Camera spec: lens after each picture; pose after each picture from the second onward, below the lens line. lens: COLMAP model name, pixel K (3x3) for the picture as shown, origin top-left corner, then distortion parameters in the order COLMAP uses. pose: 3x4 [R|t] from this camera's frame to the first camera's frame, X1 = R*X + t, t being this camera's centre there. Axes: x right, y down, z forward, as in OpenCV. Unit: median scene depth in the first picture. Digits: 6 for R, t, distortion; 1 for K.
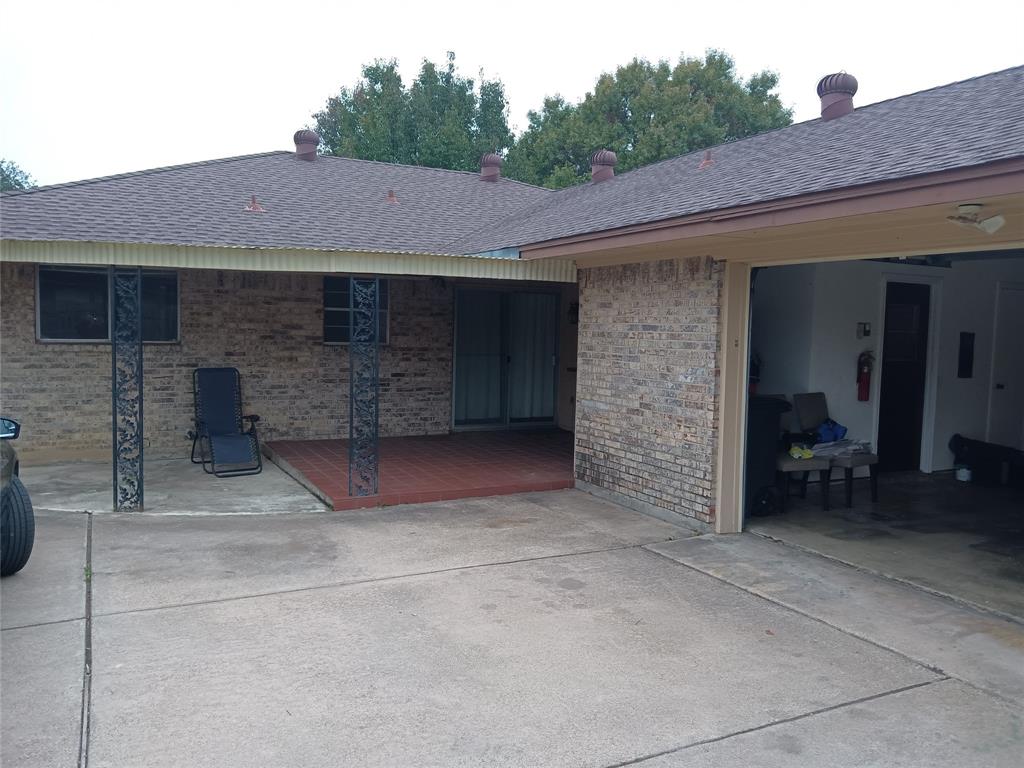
lens RADIAL K [[810.5, 0, 508.2], [0, 810.5, 384.2], [0, 0, 1]] dist [0.016841, -0.039420]
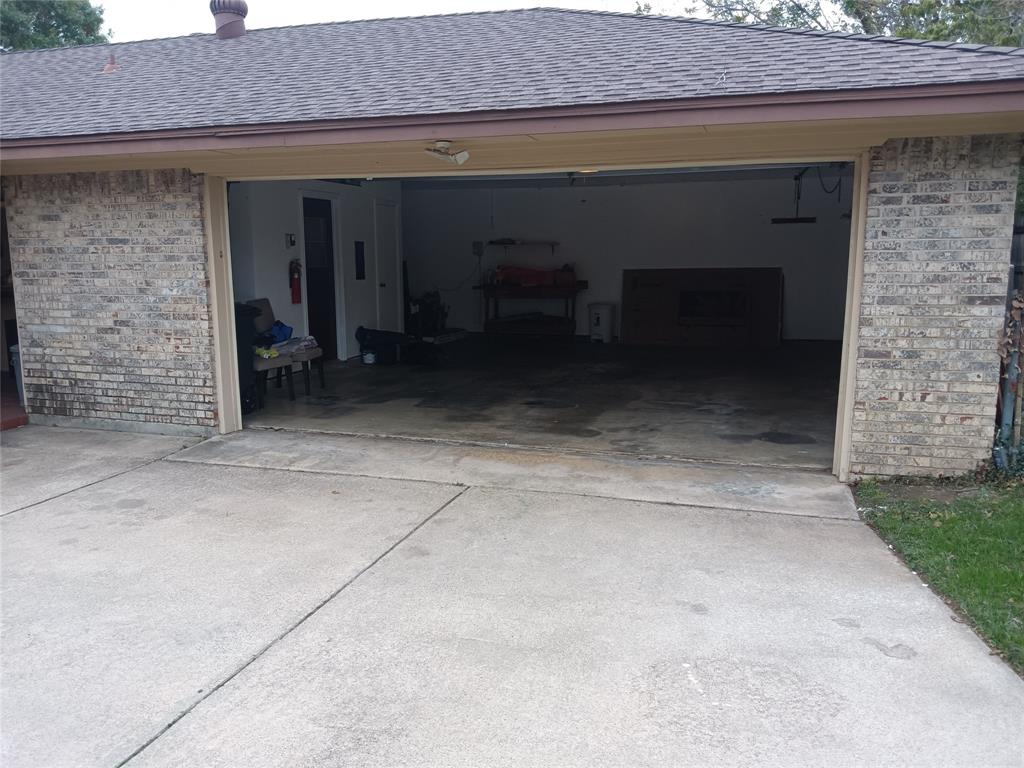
lens RADIAL K [[810.5, 0, 516.2], [0, 810.5, 377.9], [0, 0, 1]] dist [0.016841, -0.039420]
pose [[0.690329, -0.139608, 0.709898, -0.224991], [0.070673, 0.989526, 0.125874, 0.002913], [-0.720035, -0.036724, 0.692965, -0.014935]]
